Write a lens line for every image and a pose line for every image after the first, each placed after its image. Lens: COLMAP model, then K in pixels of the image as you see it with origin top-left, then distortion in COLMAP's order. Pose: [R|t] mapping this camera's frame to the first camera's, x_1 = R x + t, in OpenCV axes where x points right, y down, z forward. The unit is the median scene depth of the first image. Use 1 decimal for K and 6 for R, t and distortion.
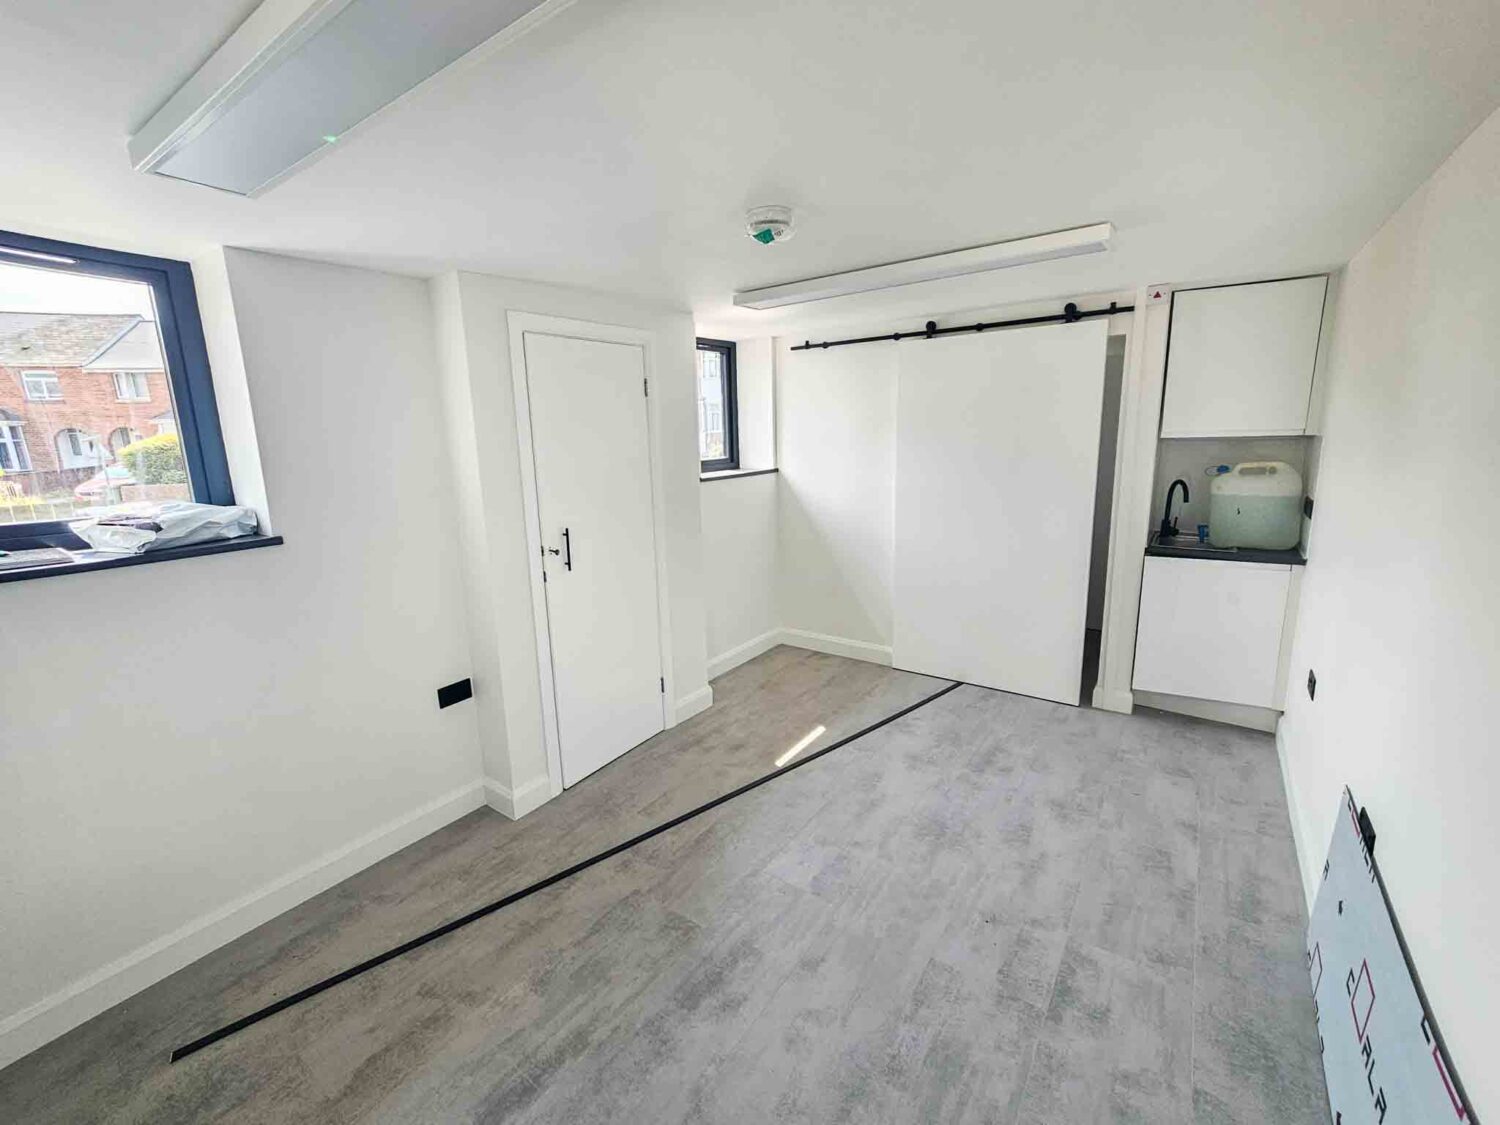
lens RADIAL K [[644.3, 0, 750.0], [0, 644.3, 562.5], [0, 0, 1]] dist [0.003113, 0.000729]
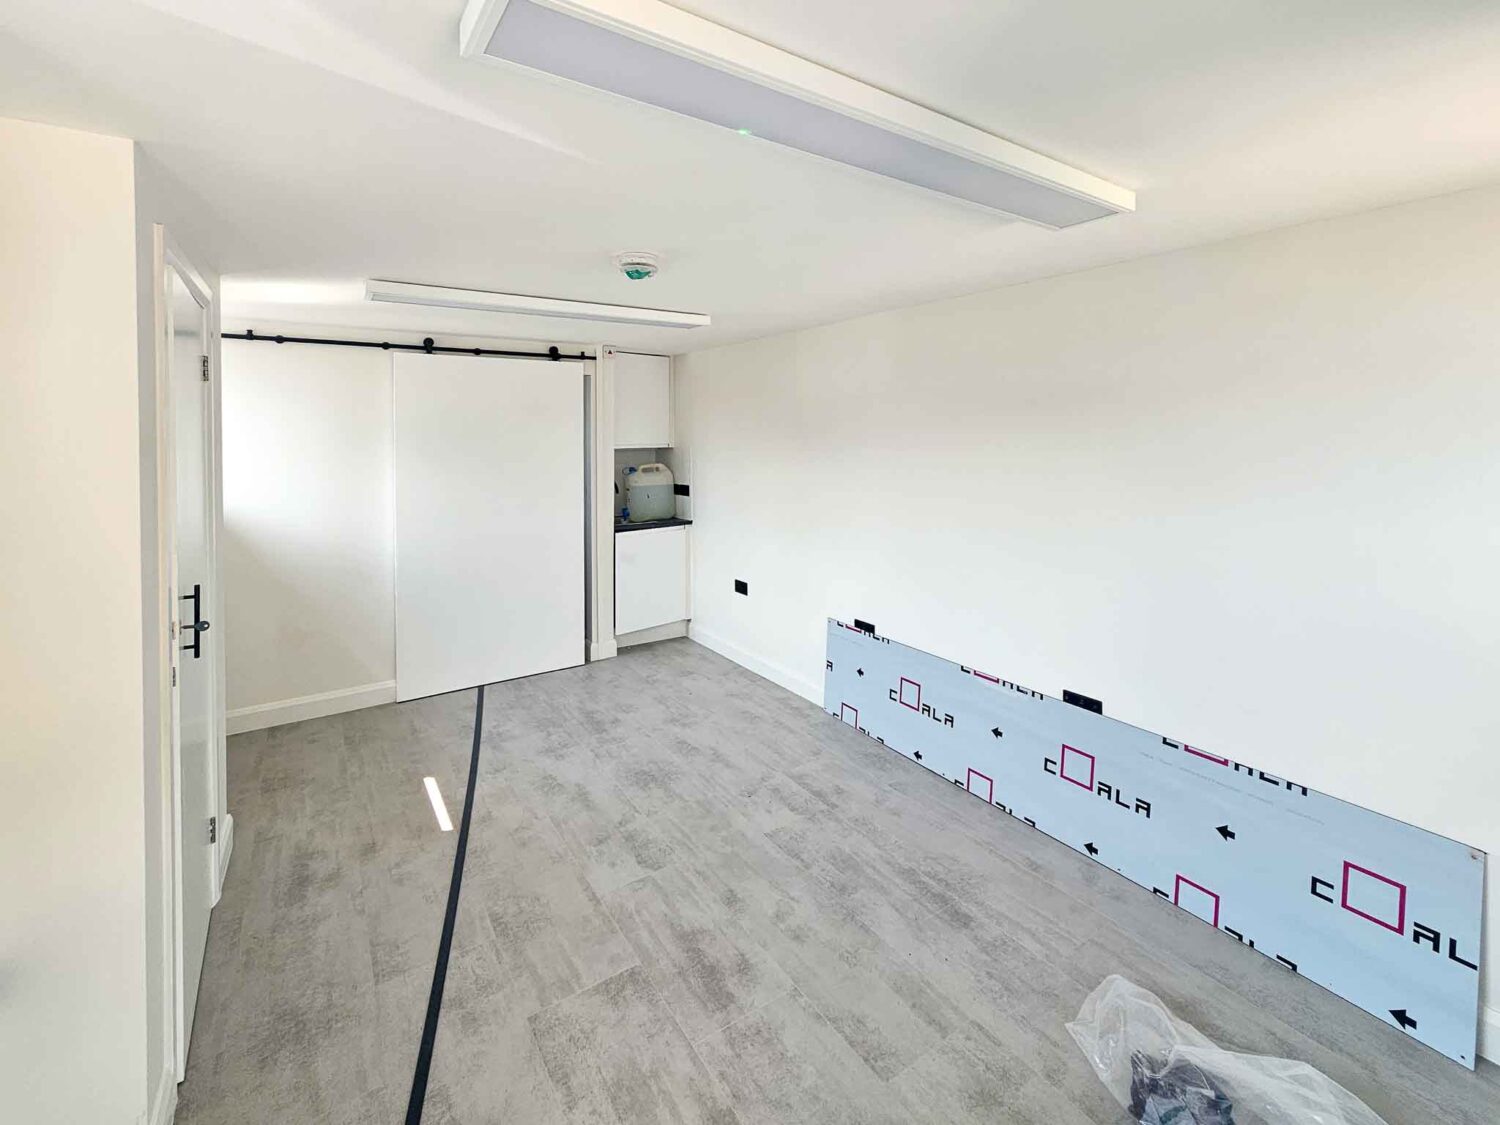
lens RADIAL K [[606.4, 0, 747.9], [0, 606.4, 454.9], [0, 0, 1]] dist [0.001773, 0.000124]
pose [[0.380785, -0.002206, 0.924661, -0.595802], [0.183443, 0.980301, -0.073205, -0.035295], [-0.906284, 0.197498, 0.373689, 0.293742]]
